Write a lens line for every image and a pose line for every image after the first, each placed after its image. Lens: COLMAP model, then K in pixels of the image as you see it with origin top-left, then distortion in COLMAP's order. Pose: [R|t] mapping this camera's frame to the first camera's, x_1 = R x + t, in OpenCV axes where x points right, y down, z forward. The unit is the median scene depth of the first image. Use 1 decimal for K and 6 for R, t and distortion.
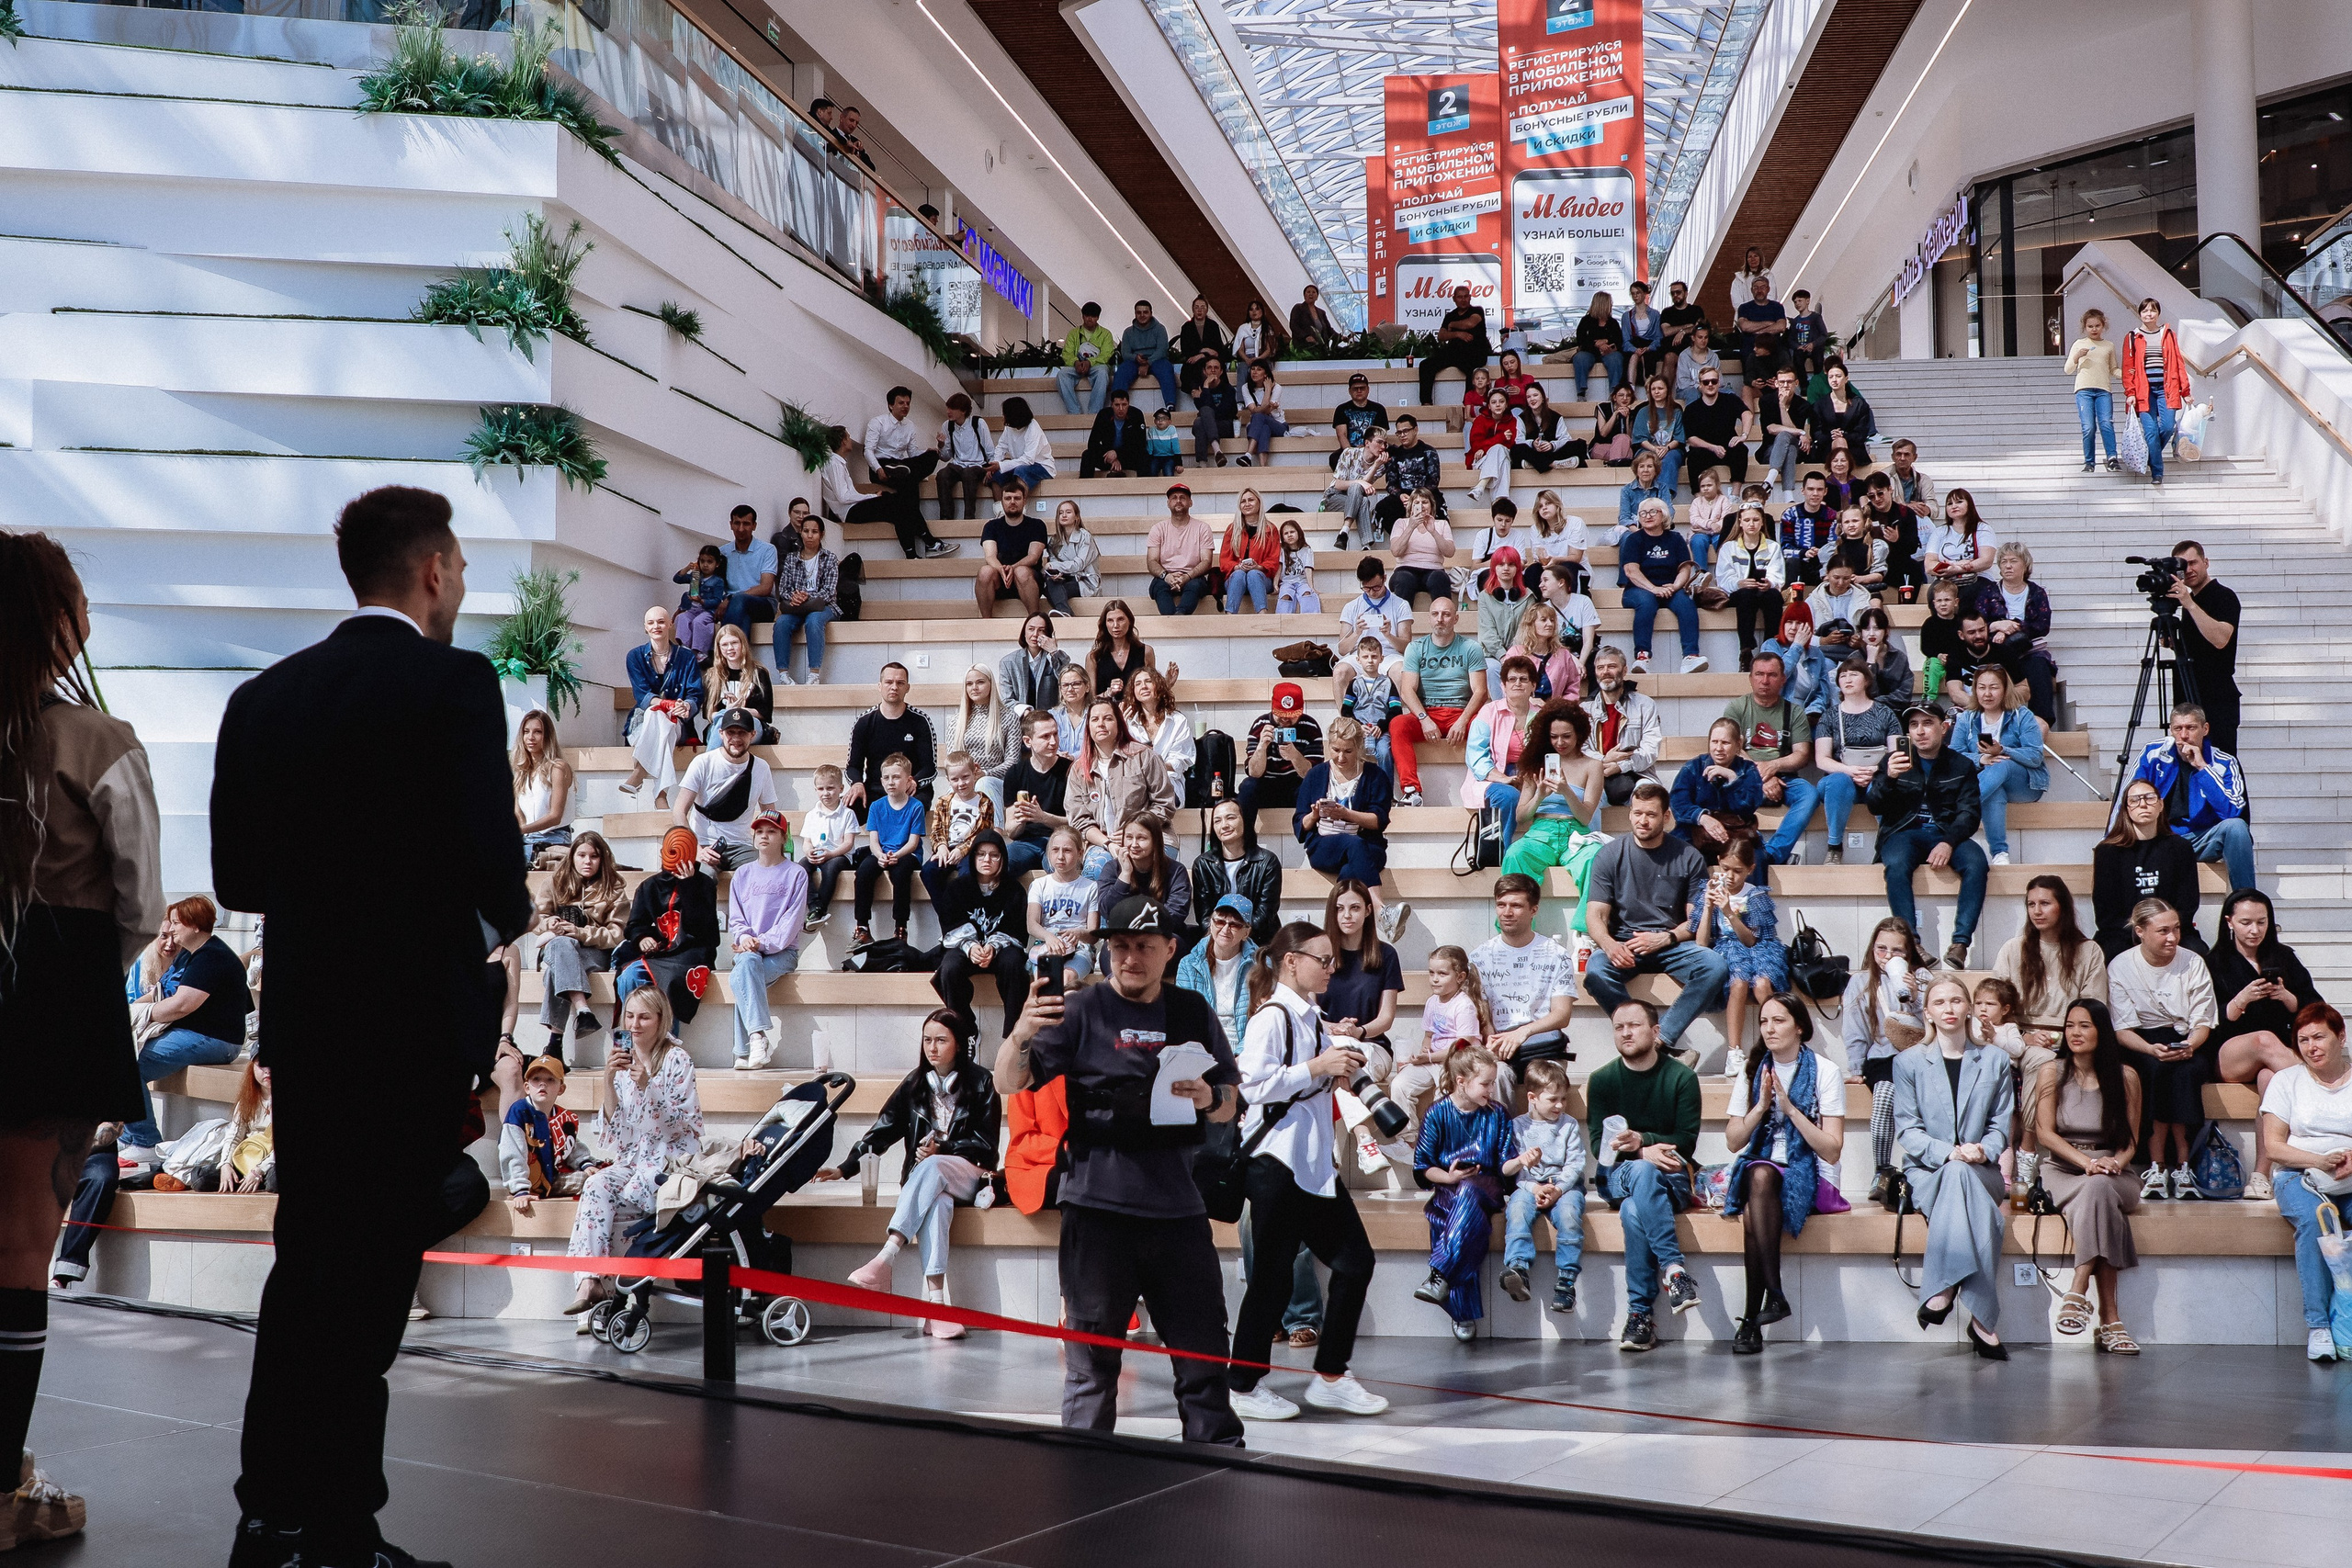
lens RADIAL K [[2744.1, 0, 1176.0], [0, 2744.1, 784.0], [0, 0, 1]] dist [-0.048558, -0.011087]
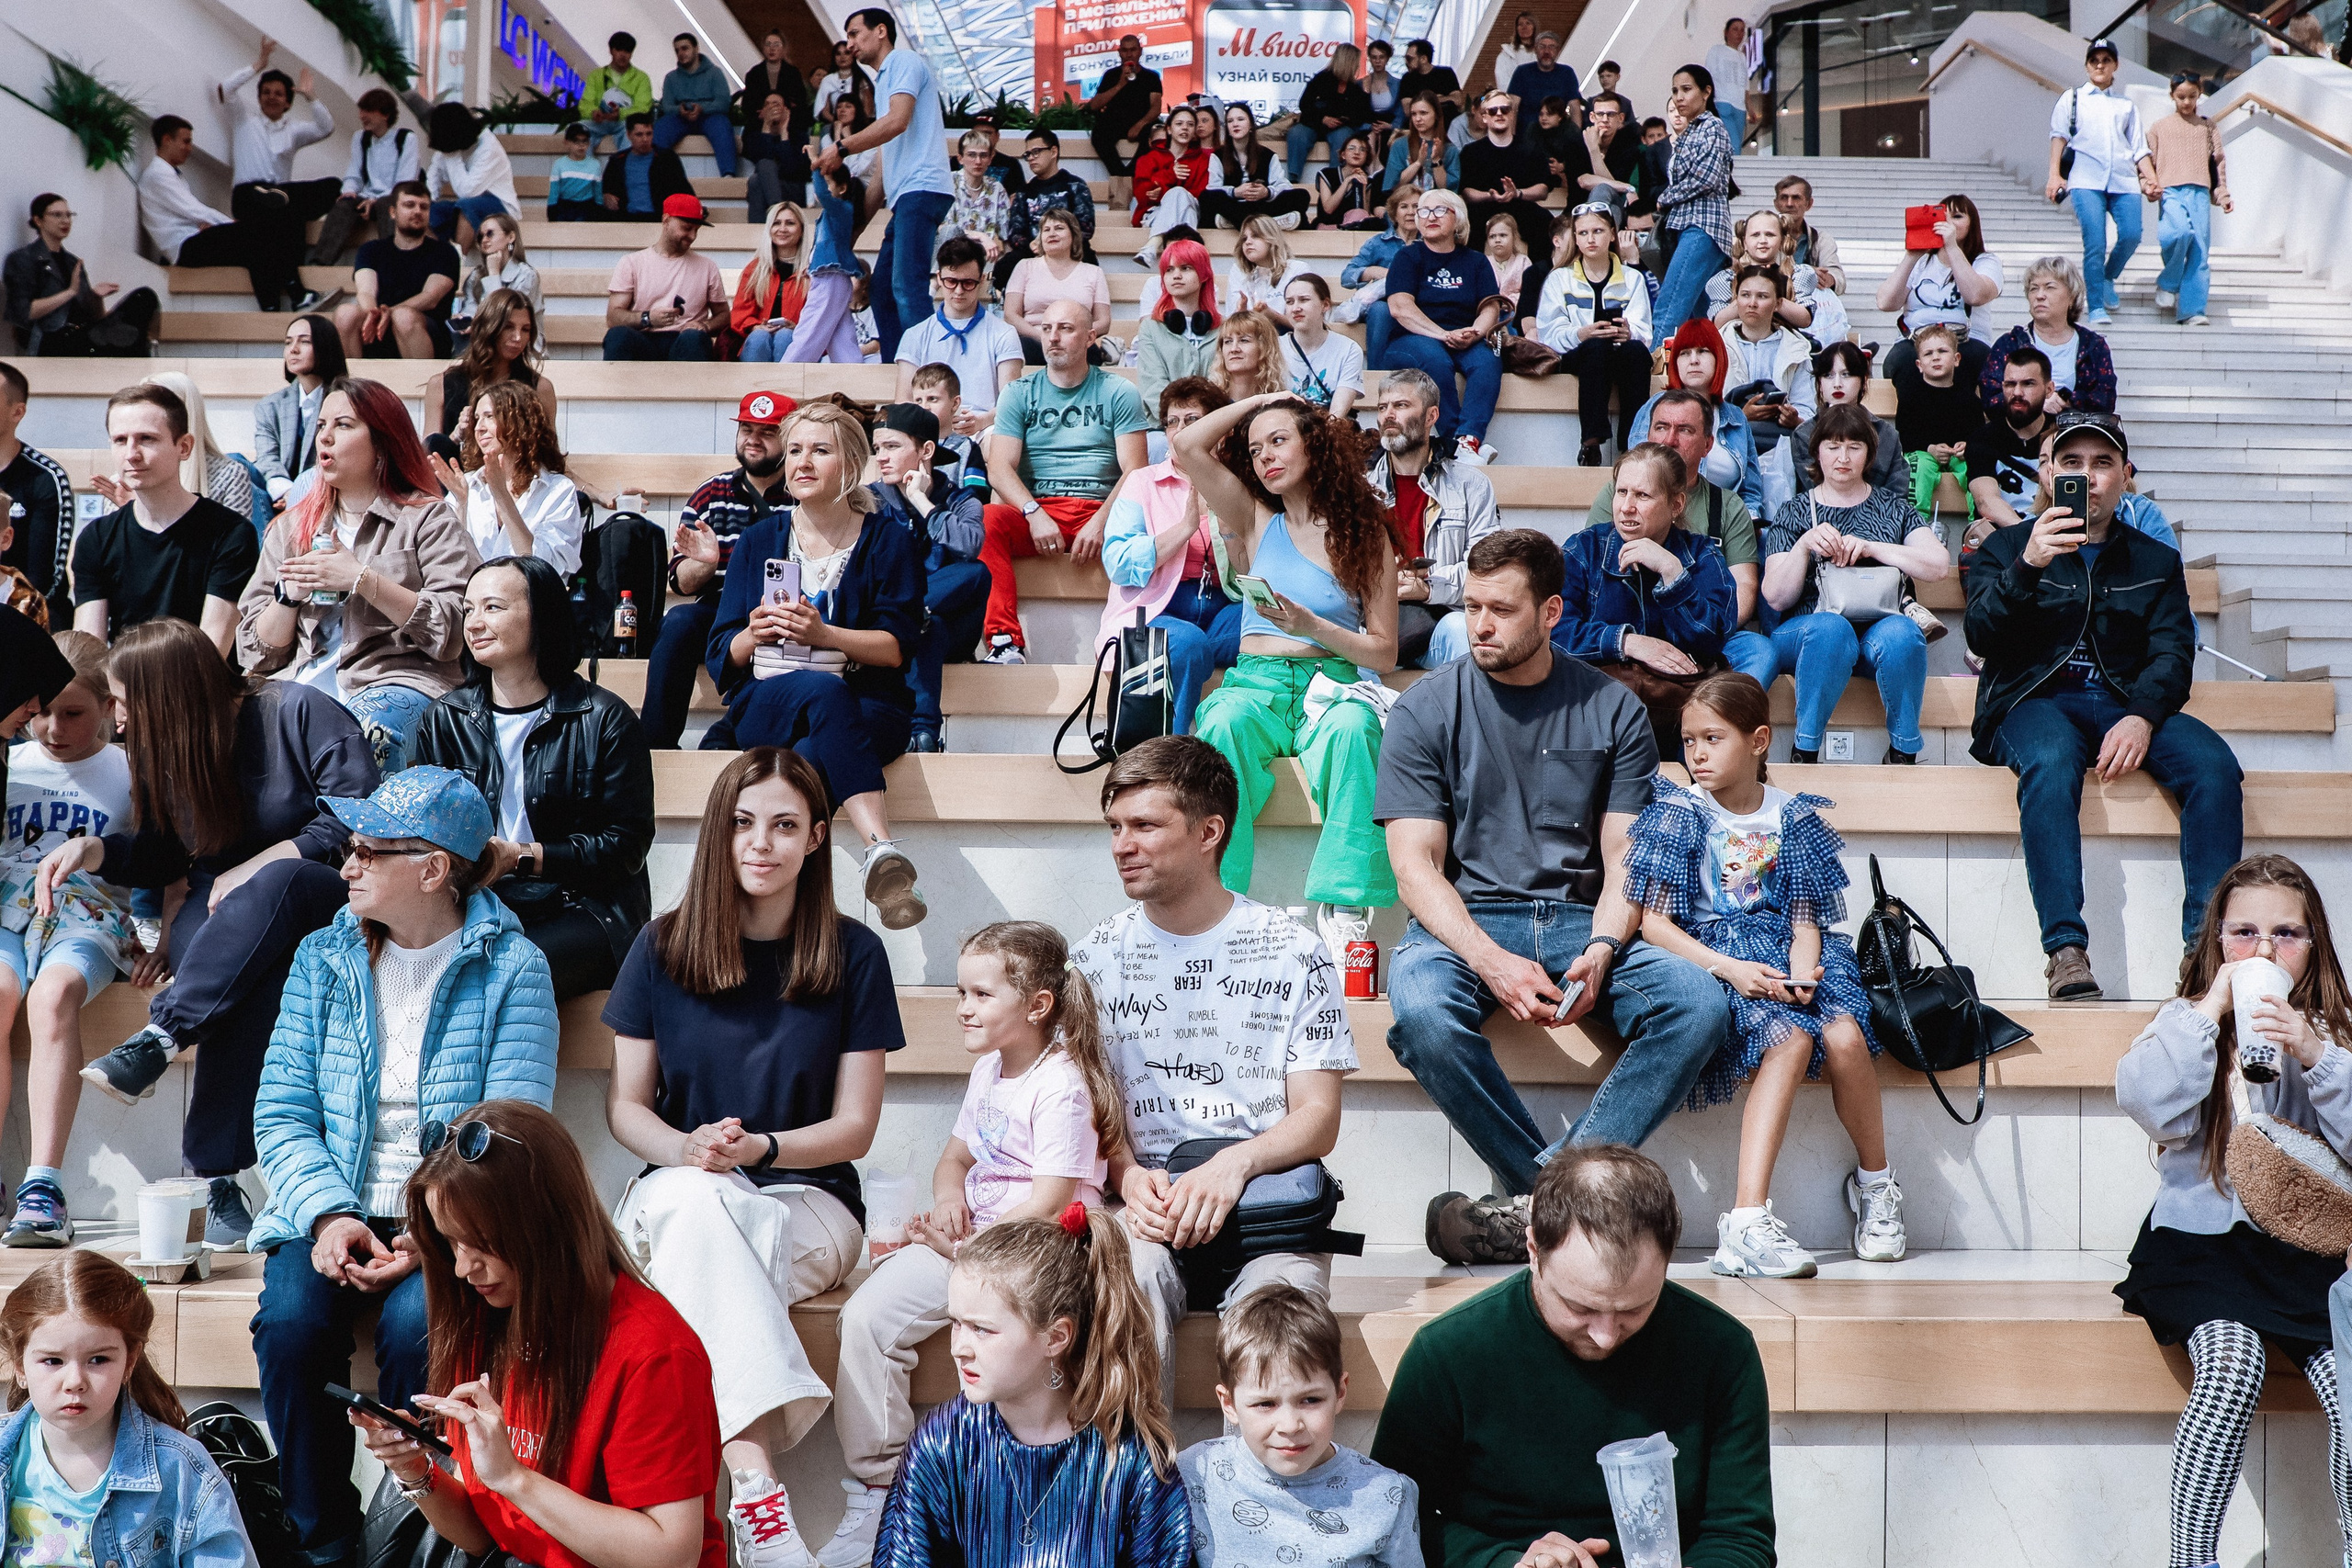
lens RADIAL K [[2744.1, 0, 1176.0], [0, 2744.1, 784.0], [0, 0, 1]] dist [-0.048558, -0.011087]
pose [[0.992767, 0.022873, 0.117861, 0.050676], [-0.023075, 0.999734, 0.000349, 0.025910], [-0.117821, -0.003066, 0.993030, 0.417237]]
